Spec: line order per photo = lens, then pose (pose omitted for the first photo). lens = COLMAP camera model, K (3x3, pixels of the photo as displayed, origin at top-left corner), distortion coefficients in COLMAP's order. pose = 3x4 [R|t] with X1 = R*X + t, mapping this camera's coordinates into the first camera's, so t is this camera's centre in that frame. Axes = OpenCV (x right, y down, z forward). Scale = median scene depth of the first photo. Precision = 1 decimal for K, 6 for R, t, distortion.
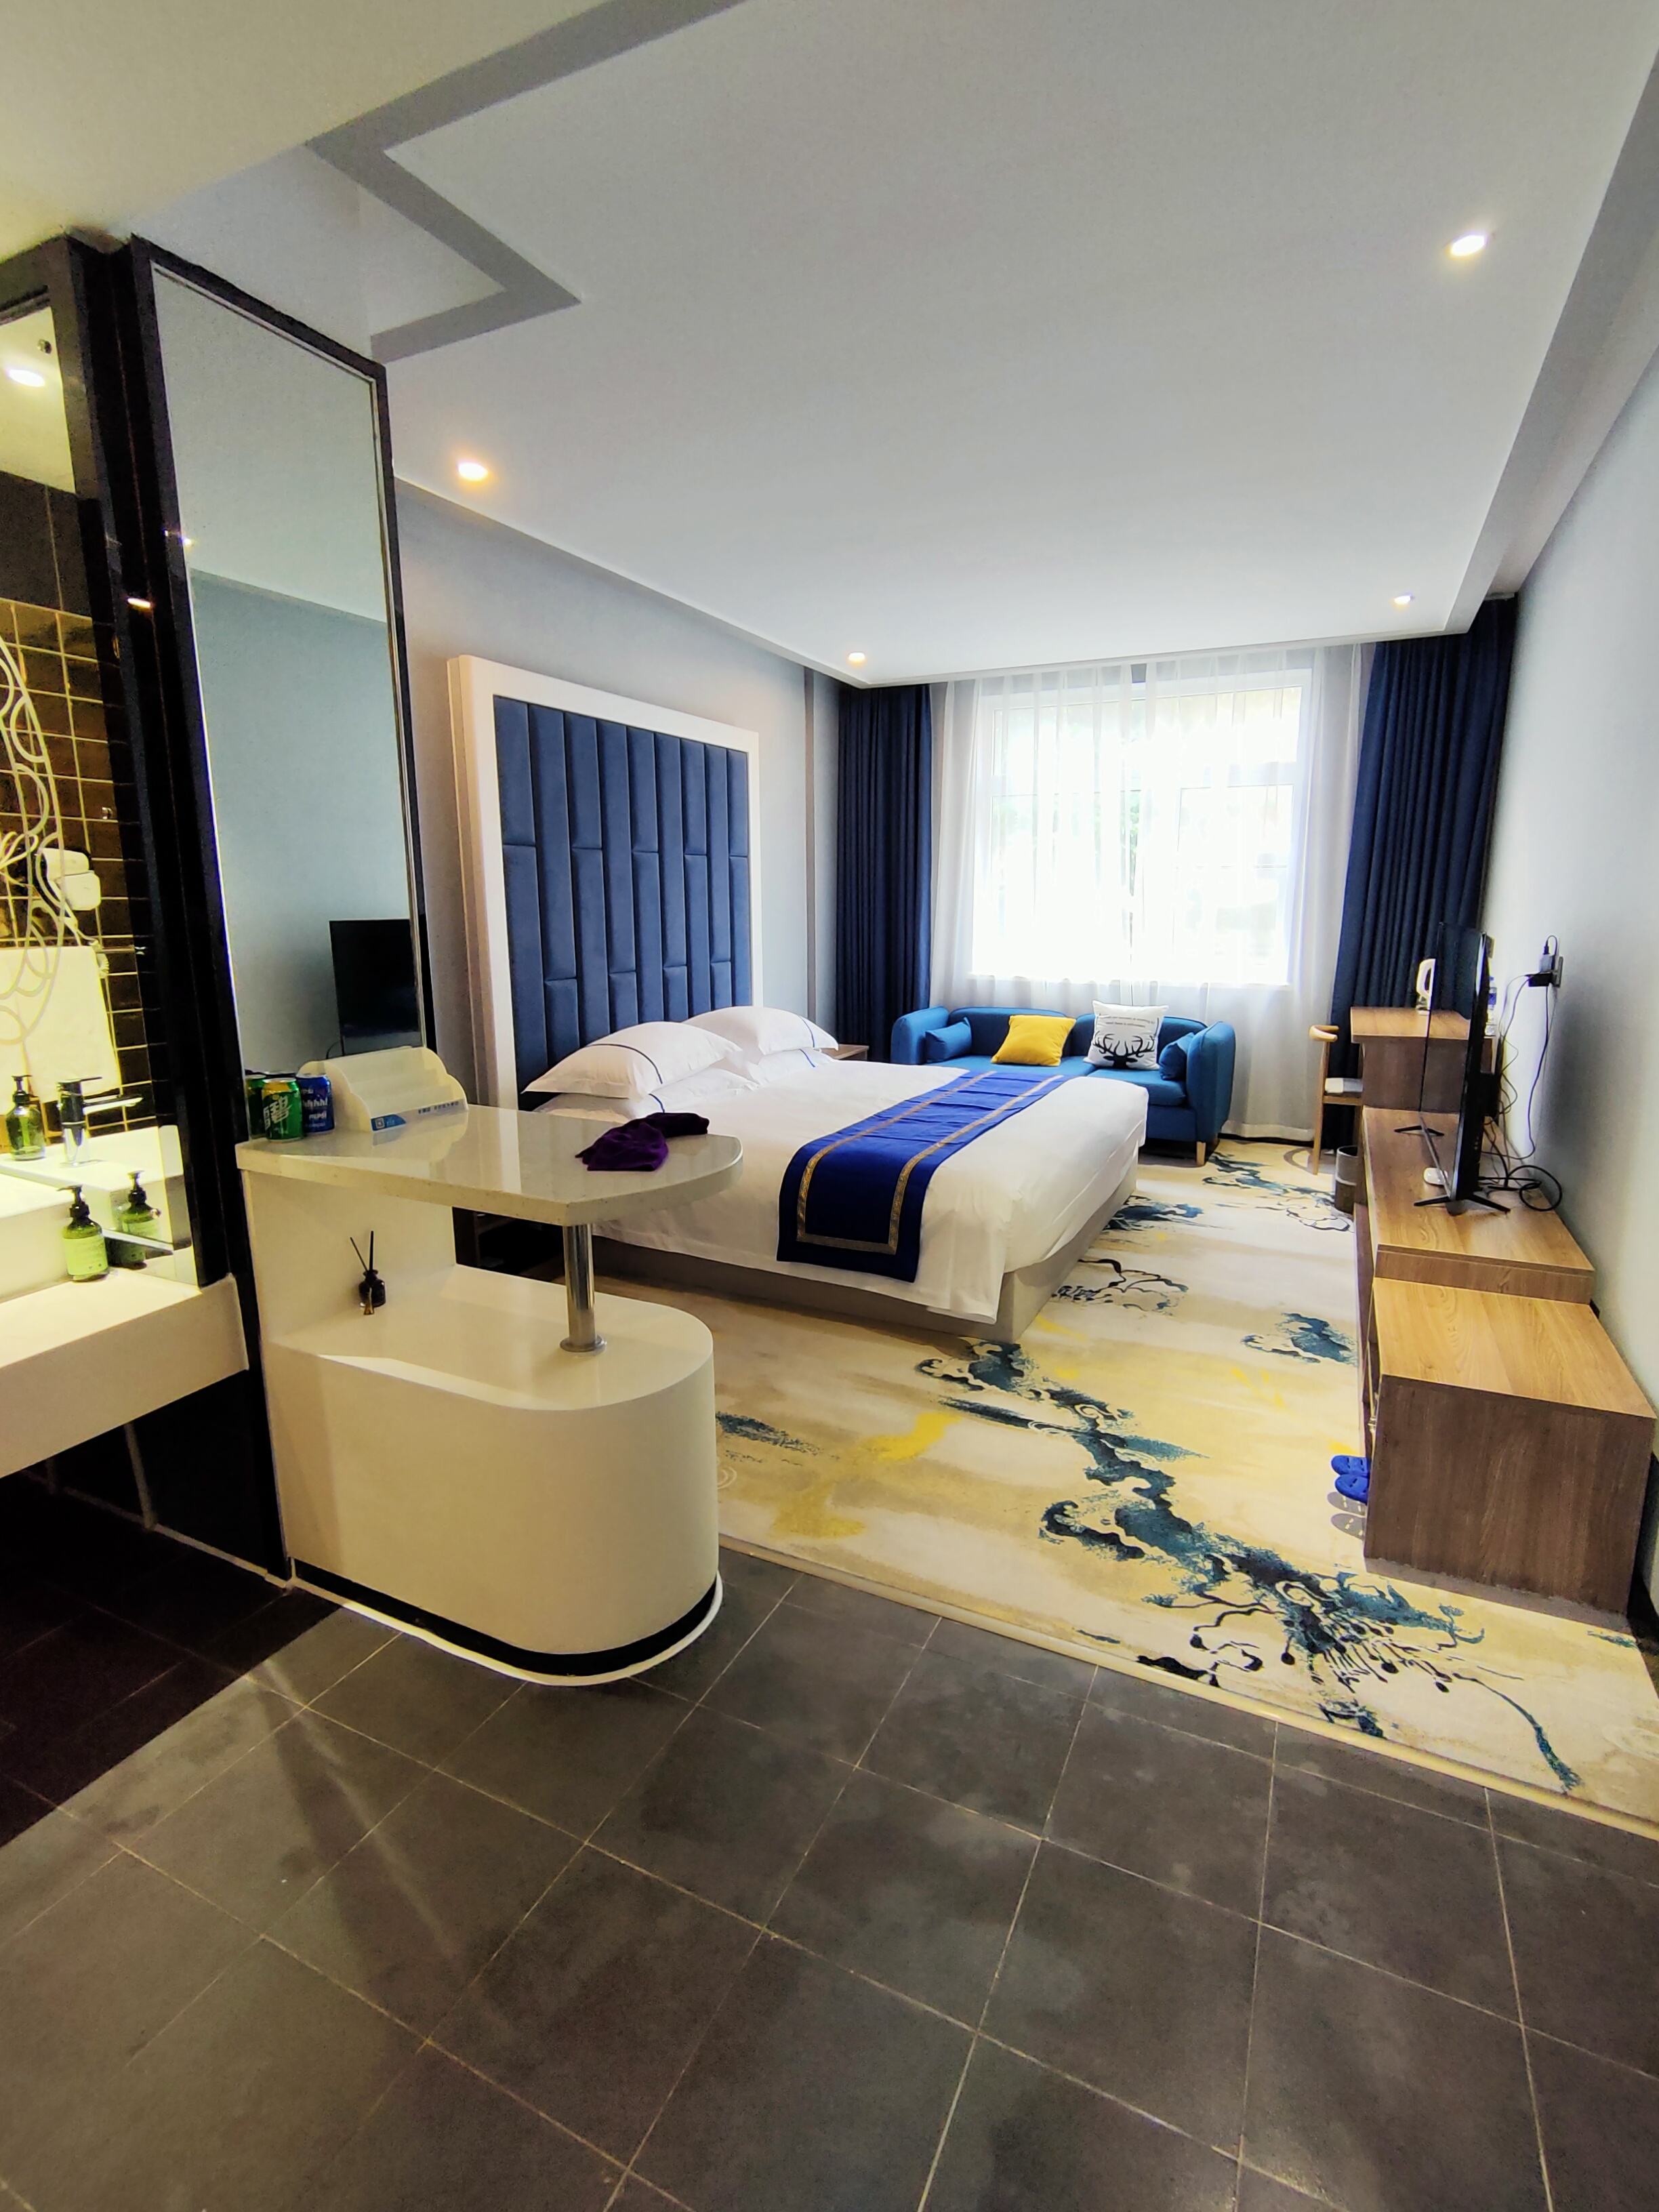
lens RADIAL K [[1042.5, 0, 831.6], [0, 1042.5, 1101.5], [0, 0, 1]] dist [-0.001538, 0.001088]
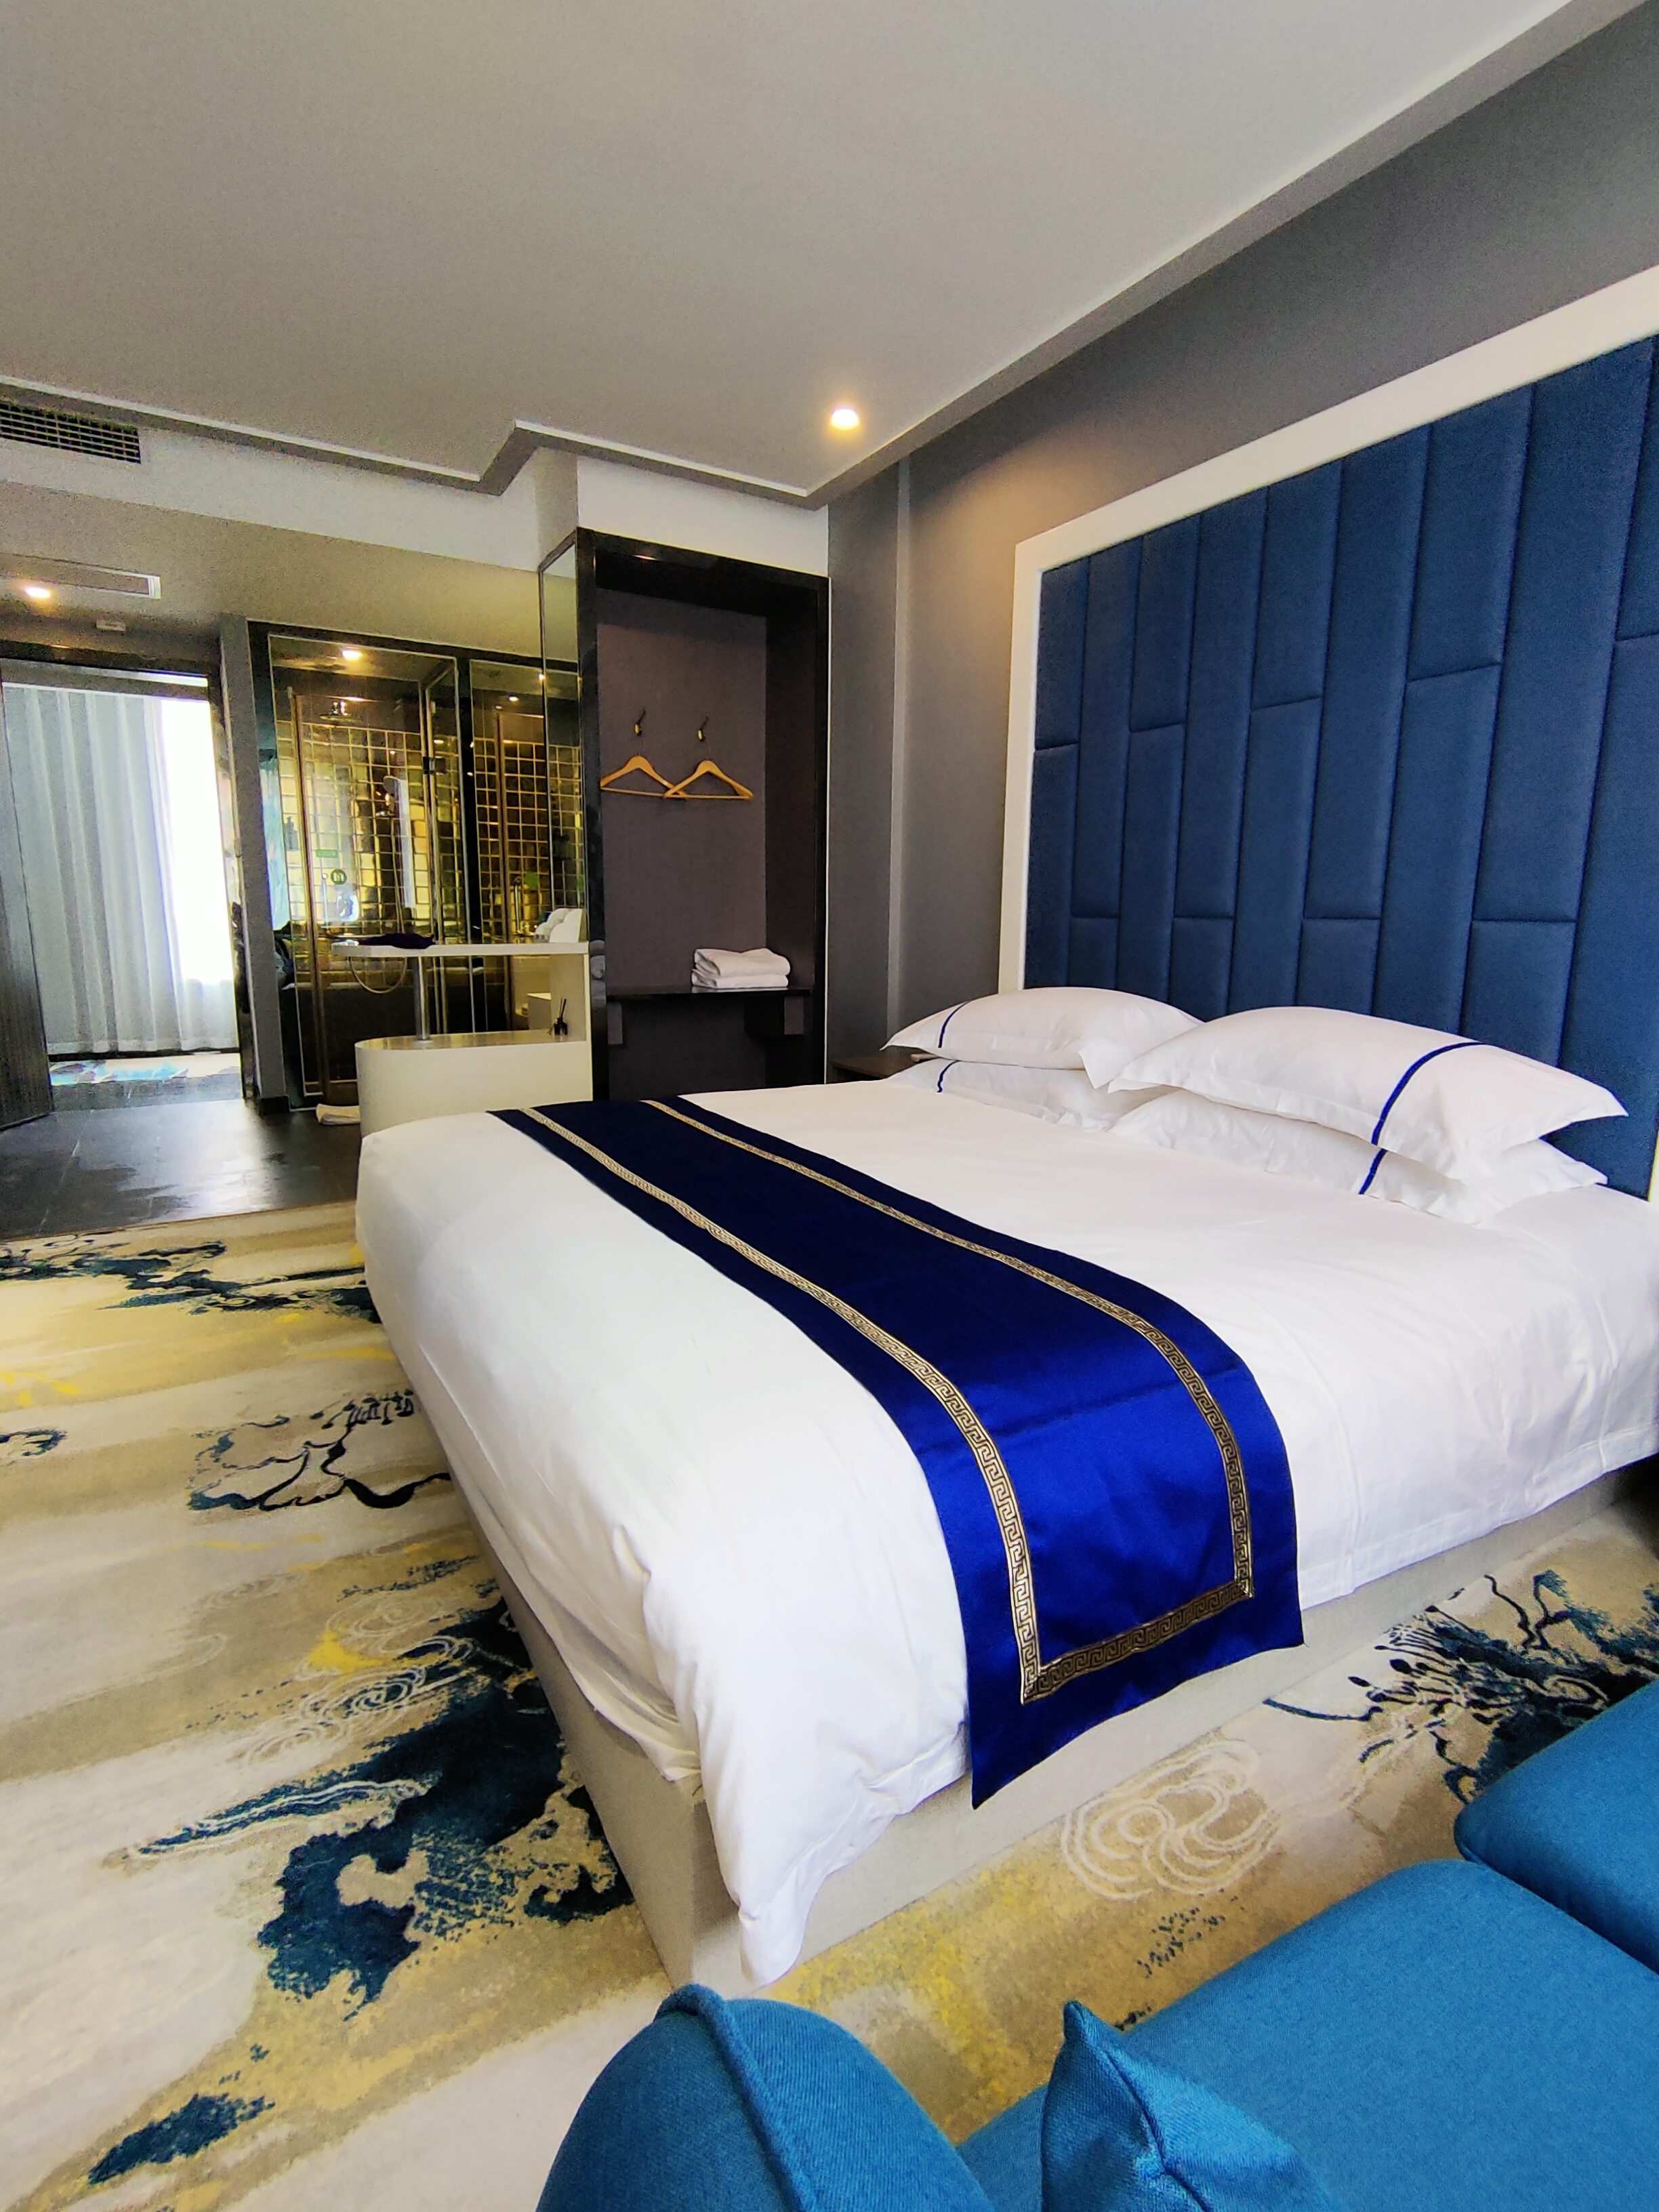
lens RADIAL K [[1042.5, 0, 831.6], [0, 1042.5, 1101.5], [0, 0, 1]] dist [-0.001538, 0.001088]
pose [[-0.537920, 0.147065, -0.830068, 0.656945], [-0.169894, 0.945548, 0.277623, -0.226063], [0.825698, 0.290363, -0.483644, 1.681516]]
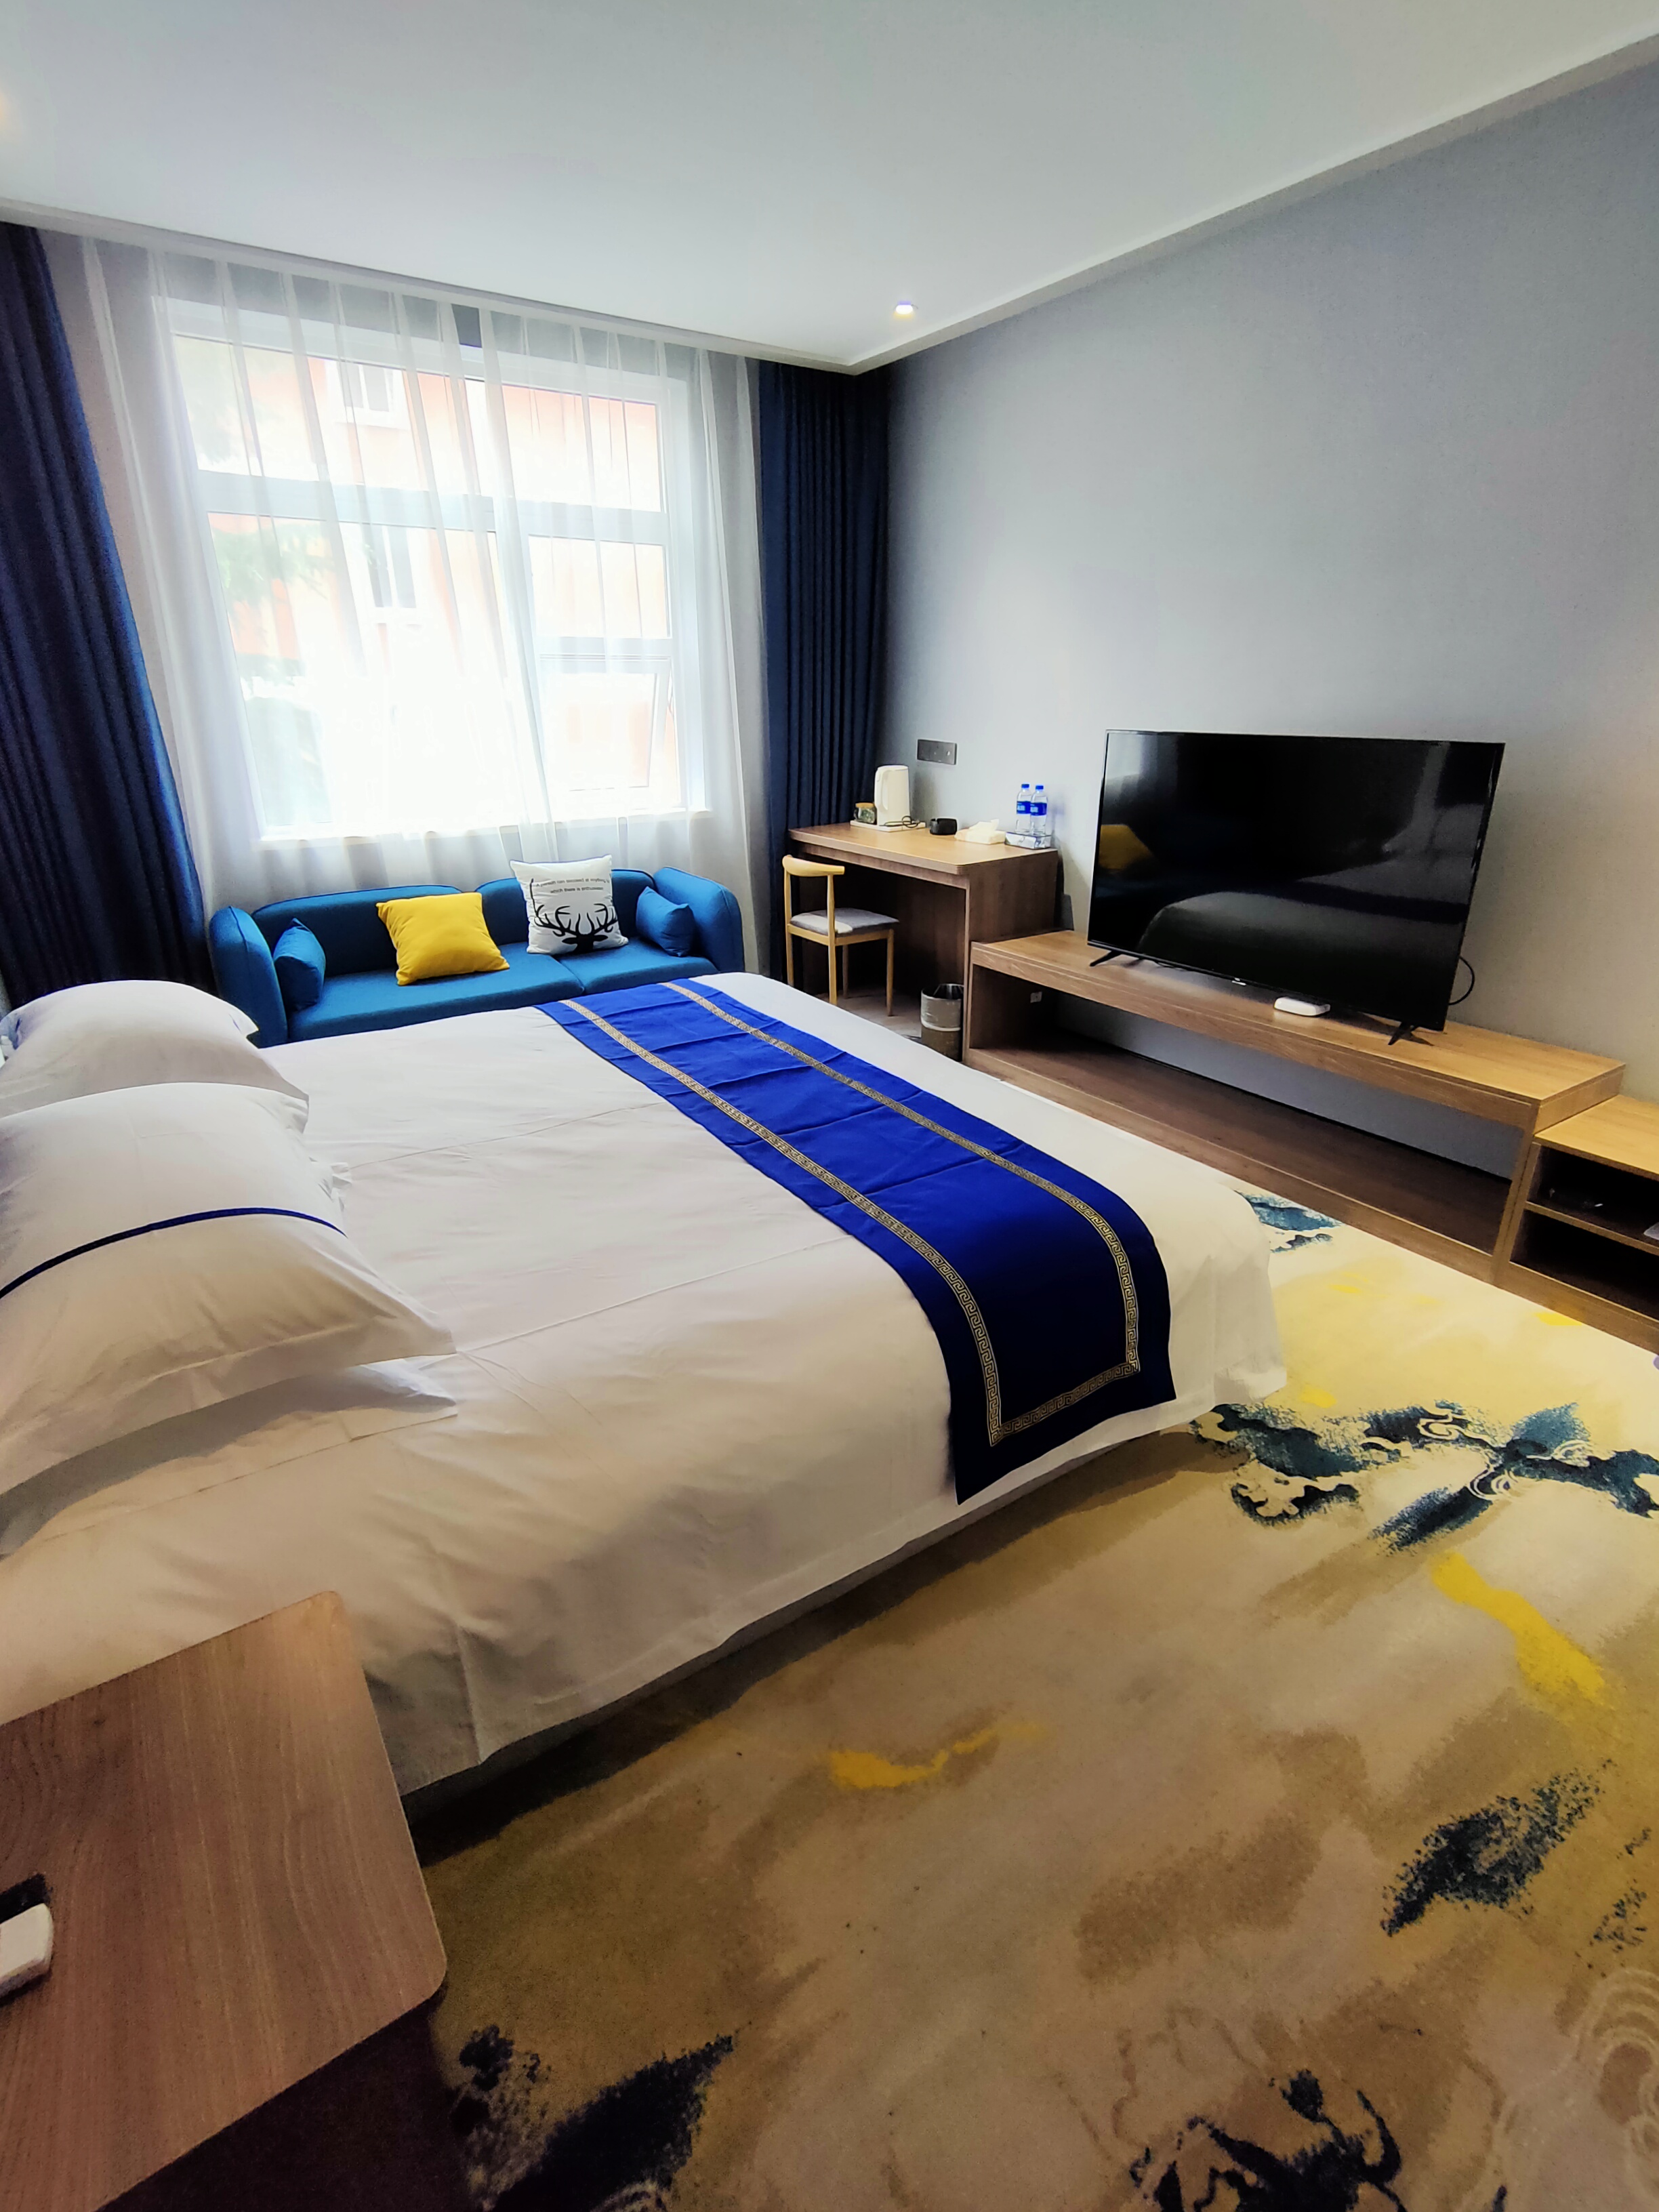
lens RADIAL K [[1065.4, 0, 838.6], [0, 1065.4, 1093.0], [0, 0, 1]] dist [-0.001083, 0.006778]
pose [[0.504440, -0.310555, 0.805665, -0.456226], [0.169313, 0.950542, 0.260390, -0.182576], [-0.846684, 0.005058, 0.532073, 0.851039]]
